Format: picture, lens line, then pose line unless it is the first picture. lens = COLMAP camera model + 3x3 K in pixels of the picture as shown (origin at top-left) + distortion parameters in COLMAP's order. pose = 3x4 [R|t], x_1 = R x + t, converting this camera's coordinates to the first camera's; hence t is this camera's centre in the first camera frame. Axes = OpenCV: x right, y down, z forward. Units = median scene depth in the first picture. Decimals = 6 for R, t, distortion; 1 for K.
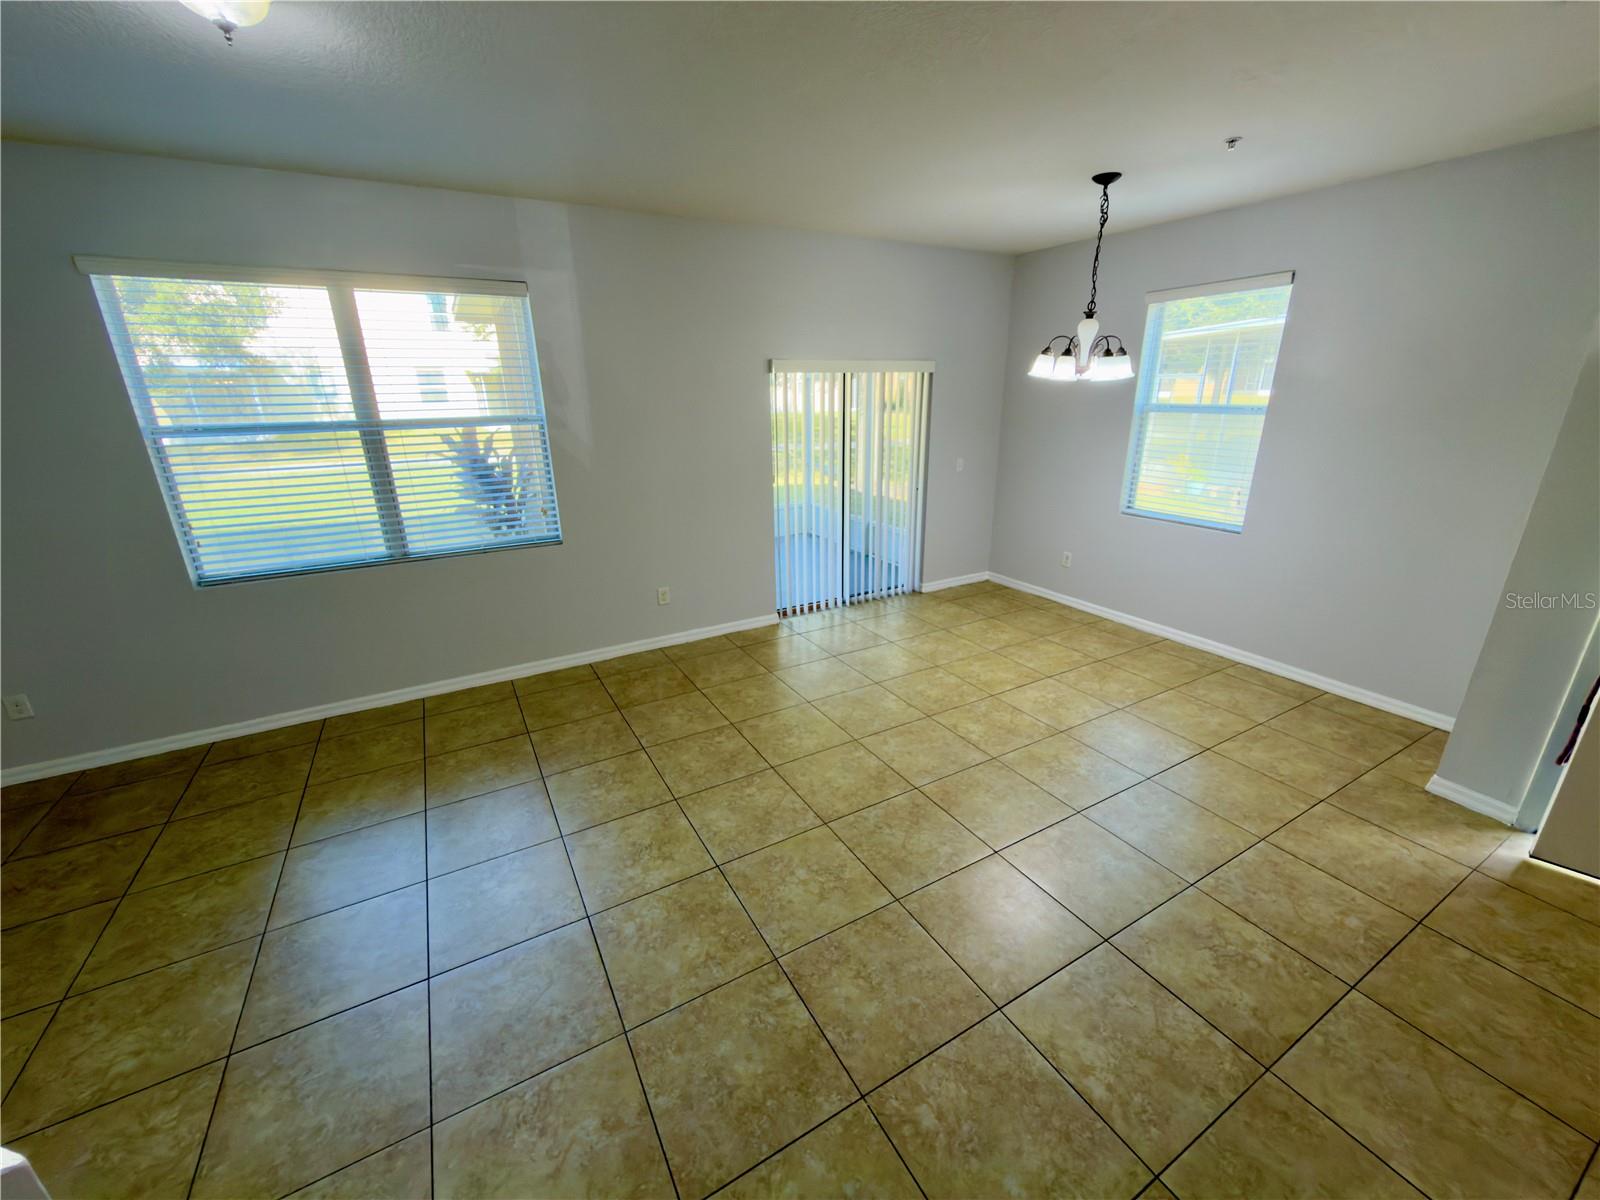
lens RADIAL K [[635.8, 0, 800.0], [0, 635.8, 600.0], [0, 0, 1]] dist [0.000641, -0.000098]
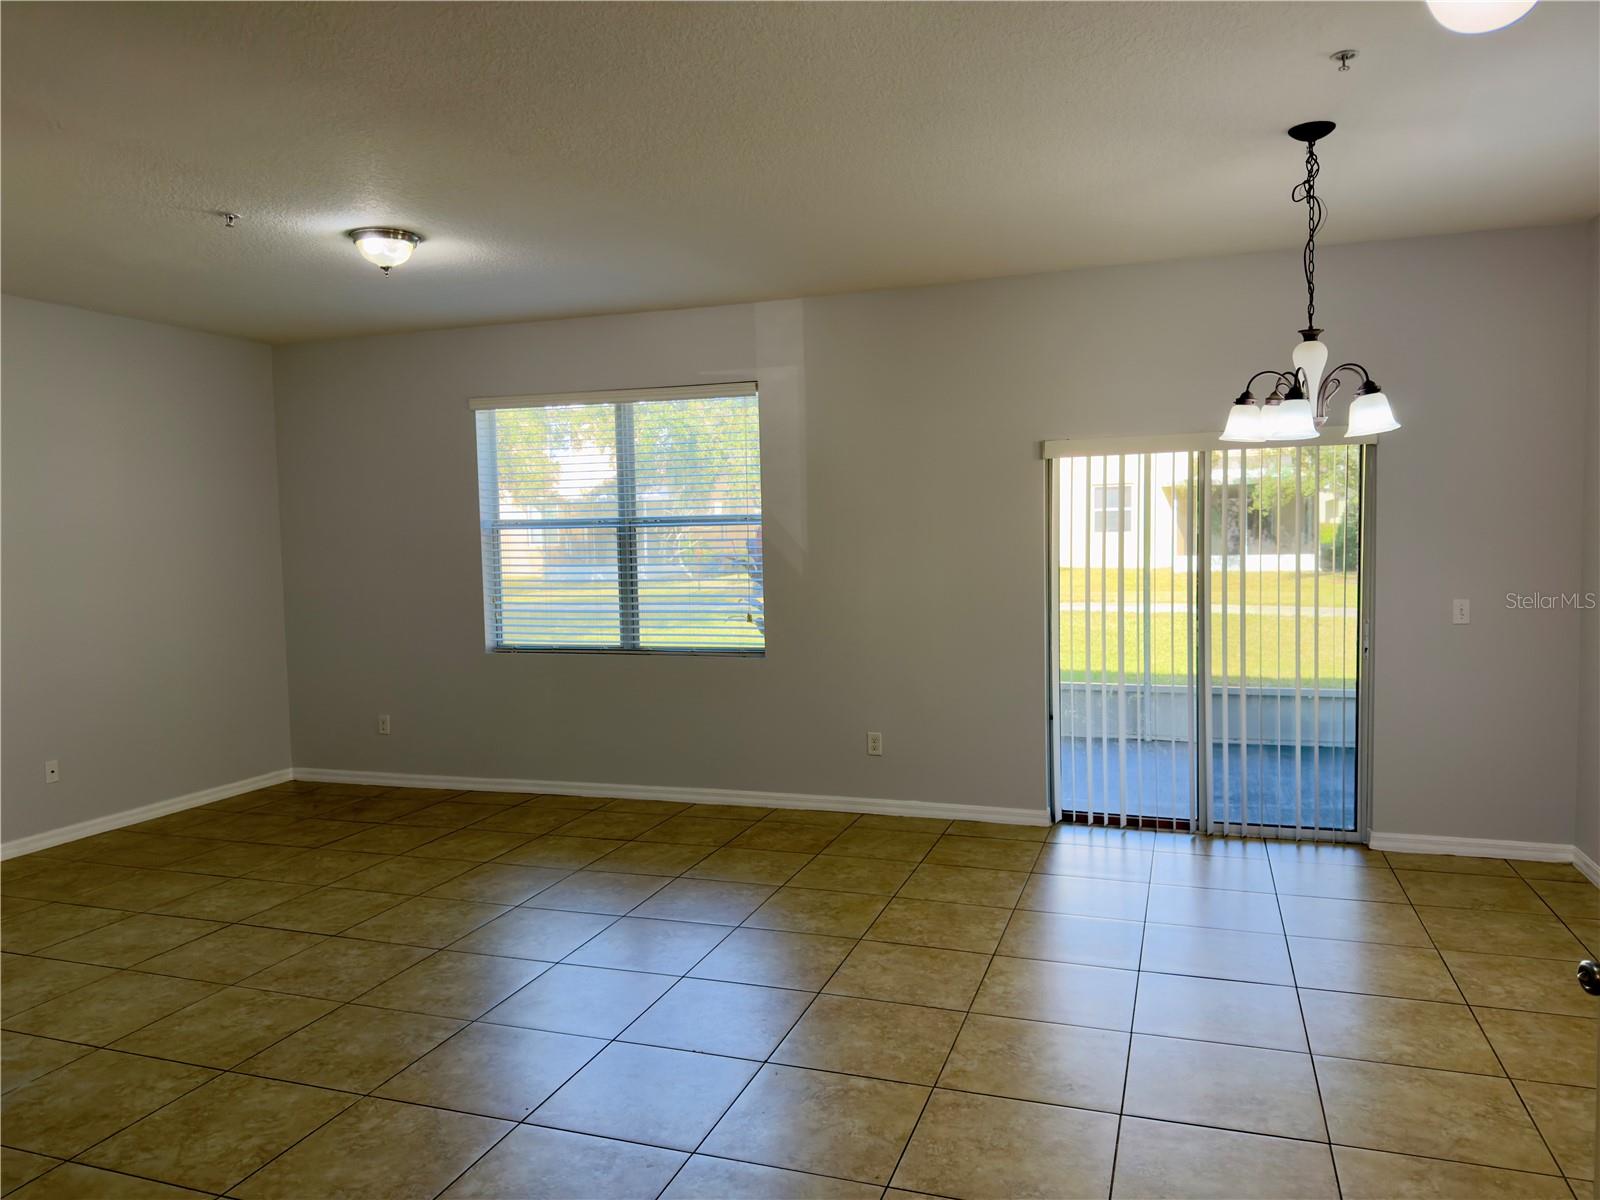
lens RADIAL K [[1101.6, 0, 800.0], [0, 1101.6, 600.0], [0, 0, 1]] dist [0.103231, -0.141538]
pose [[0.663102, 0.048649, -0.746946, 0.893596], [-0.226678, 0.964080, -0.138442, 0.039429], [0.713381, 0.261118, 0.650312, 0.041666]]
